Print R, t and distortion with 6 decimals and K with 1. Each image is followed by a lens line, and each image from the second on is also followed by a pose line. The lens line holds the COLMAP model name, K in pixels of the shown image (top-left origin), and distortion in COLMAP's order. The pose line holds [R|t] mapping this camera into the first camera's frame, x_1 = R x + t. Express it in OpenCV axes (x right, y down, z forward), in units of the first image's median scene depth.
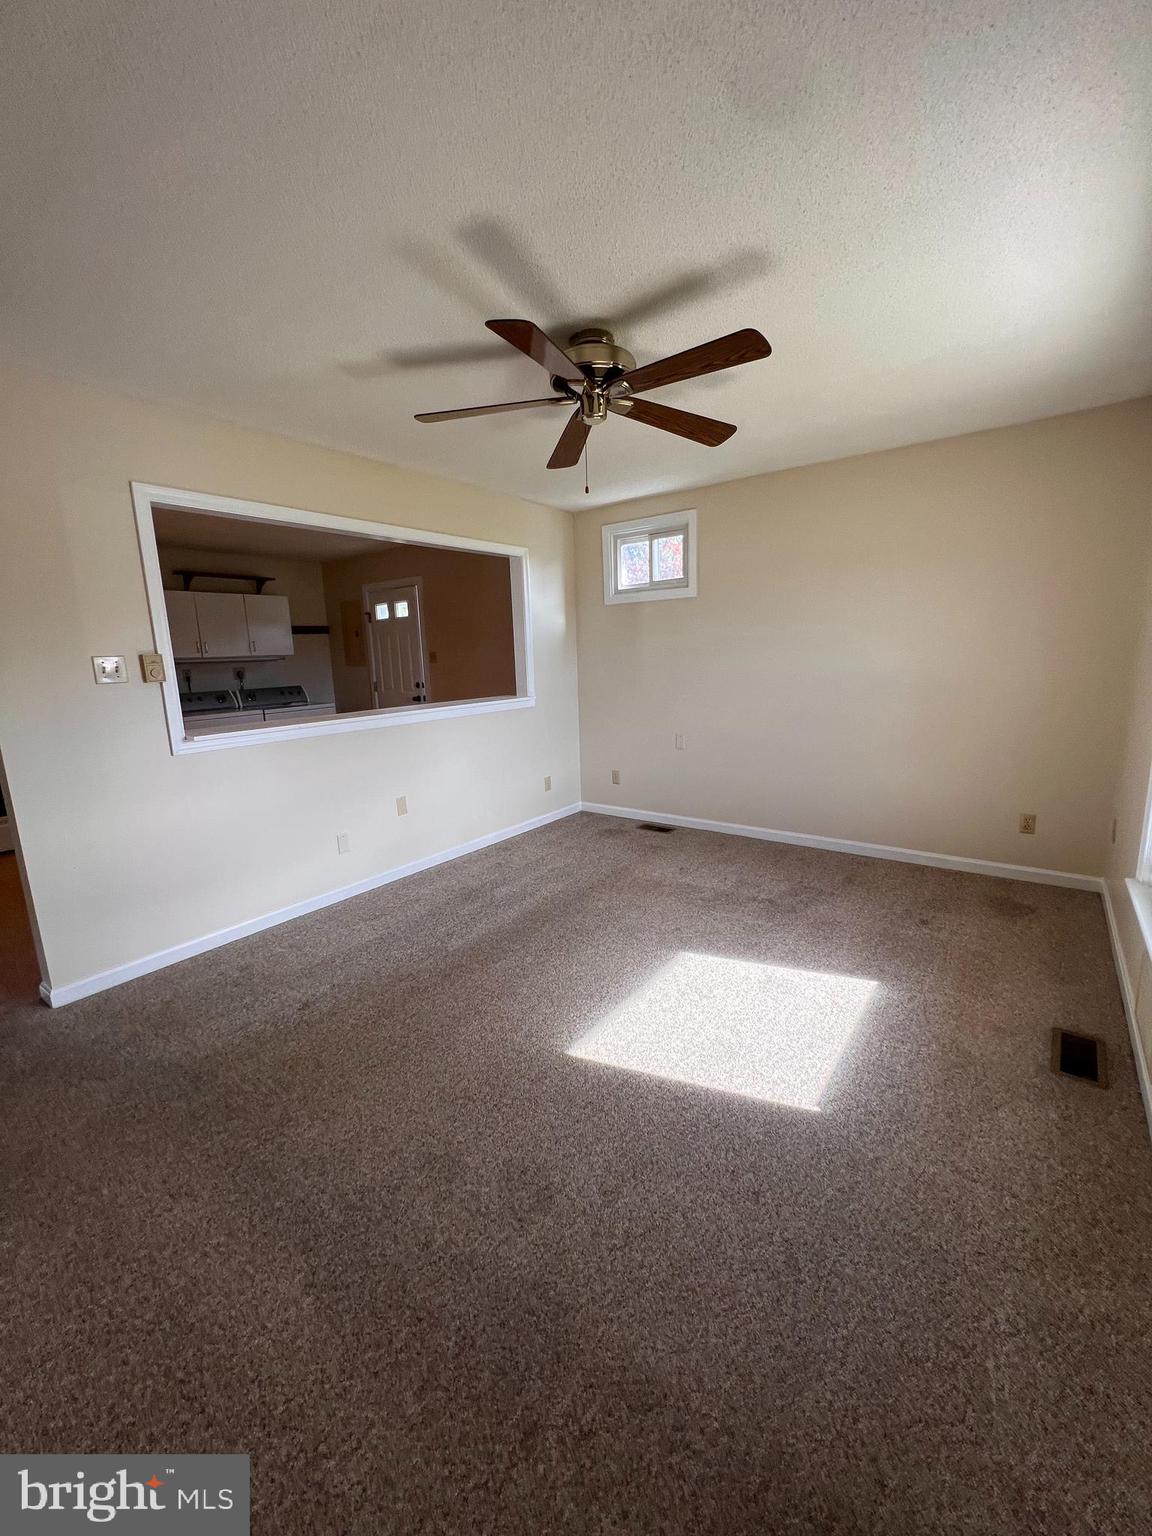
lens RADIAL K [[615.5, 0, 579.7], [0, 615.5, 766.8], [0, 0, 1]] dist [-0.000407, -0.000131]
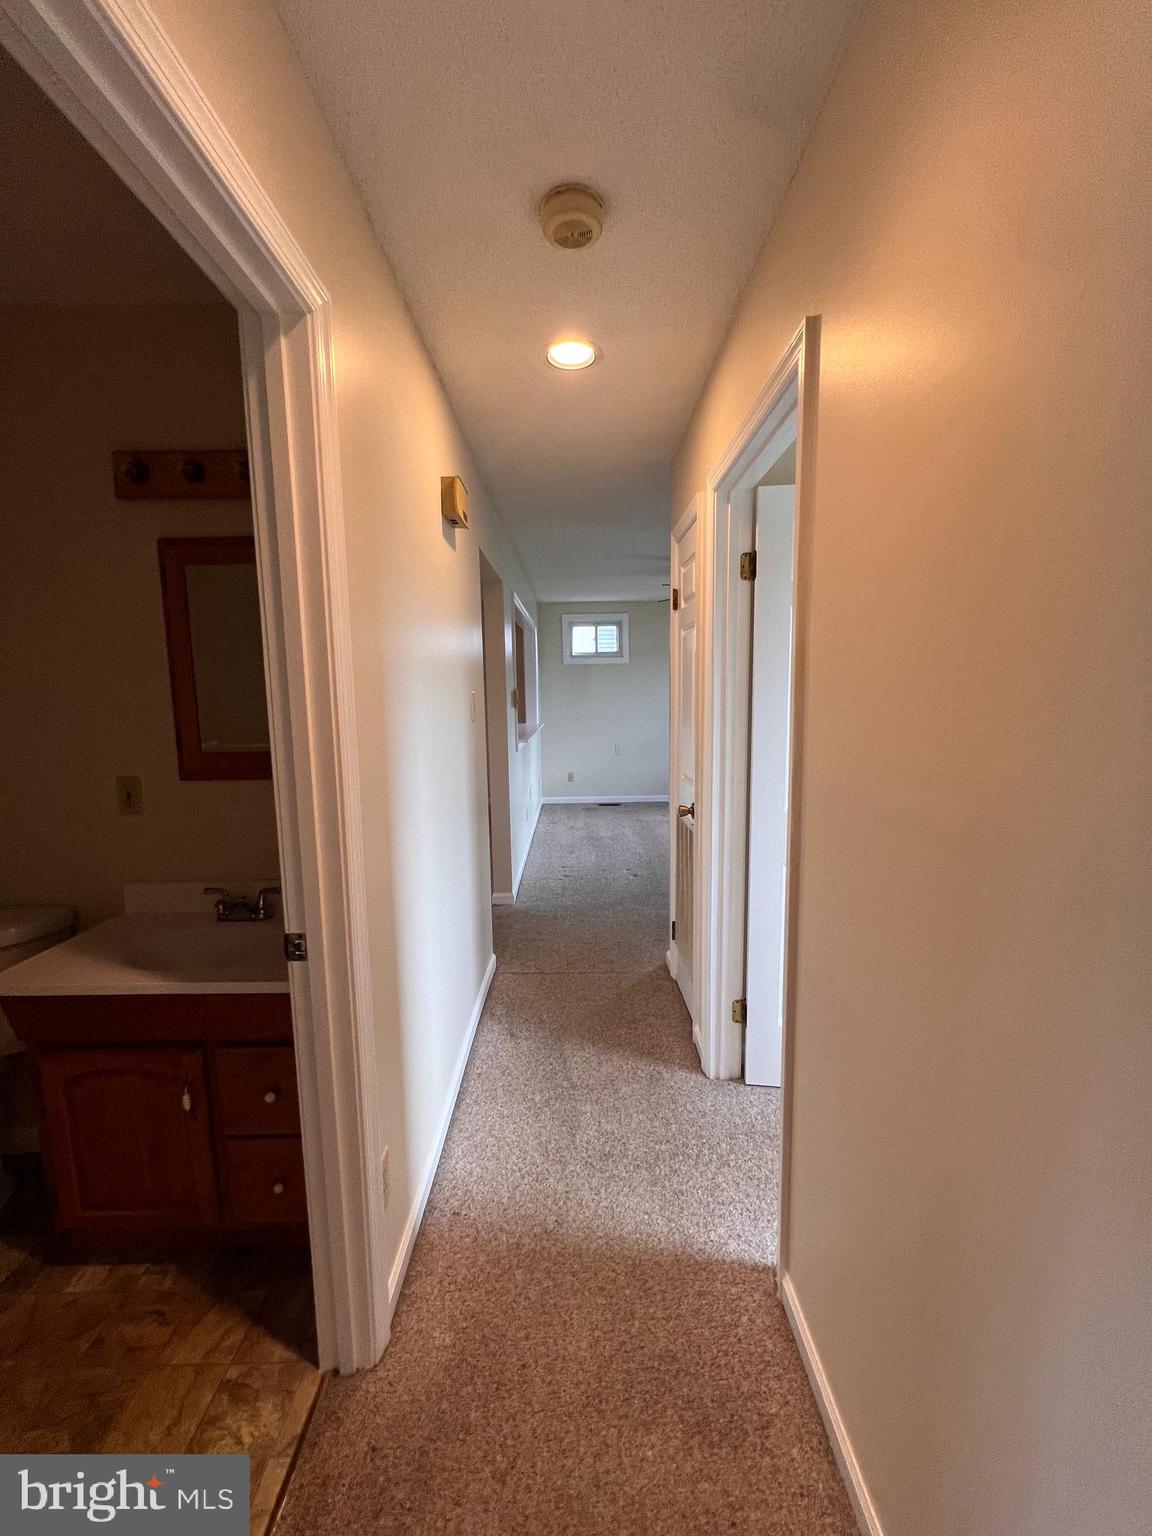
lens RADIAL K [[615.5, 0, 579.7], [0, 615.5, 766.8], [0, 0, 1]] dist [-0.000407, -0.000131]
pose [[0.795100, -0.053567, 0.604107, -1.126049], [0.099825, 0.994065, -0.043241, 0.080300], [-0.598206, 0.094686, 0.795729, -0.289401]]
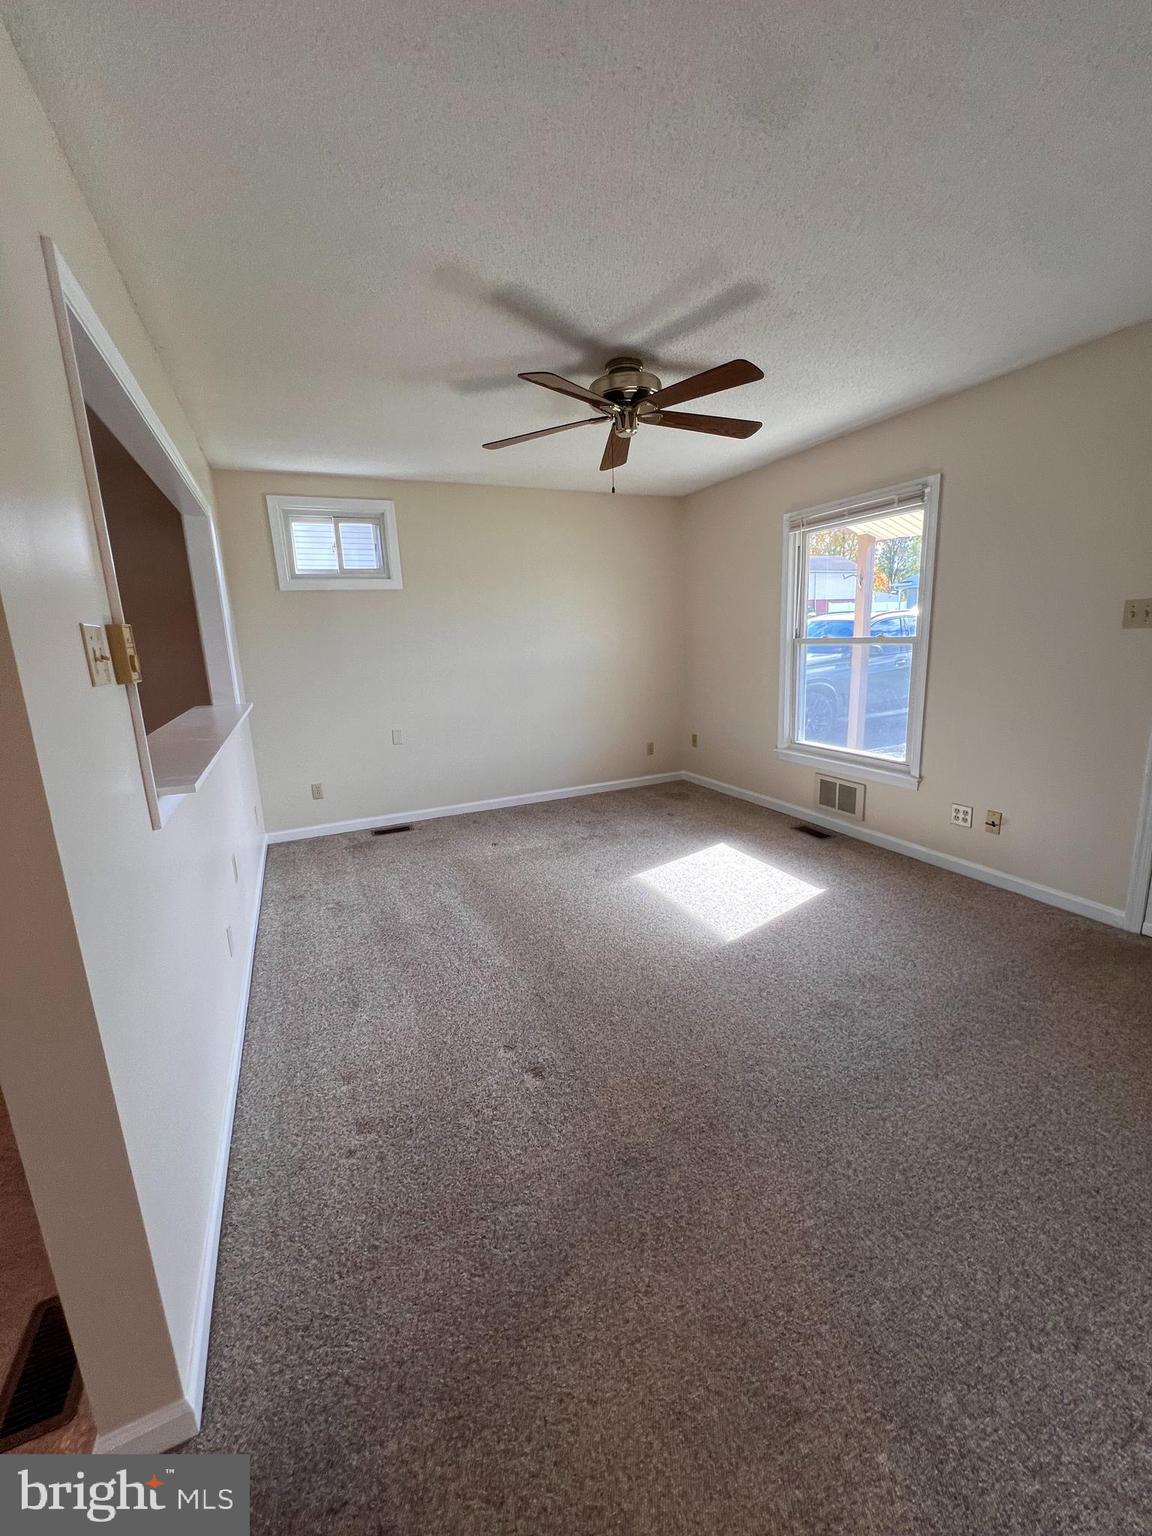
lens RADIAL K [[615.5, 0, 579.7], [0, 615.5, 766.8], [0, 0, 1]] dist [-0.000407, -0.000131]
pose [[0.477311, -0.170670, 0.862001, -0.683742], [0.184601, 0.978543, 0.091526, -0.037706], [-0.859126, 0.115440, 0.498575, 0.334717]]
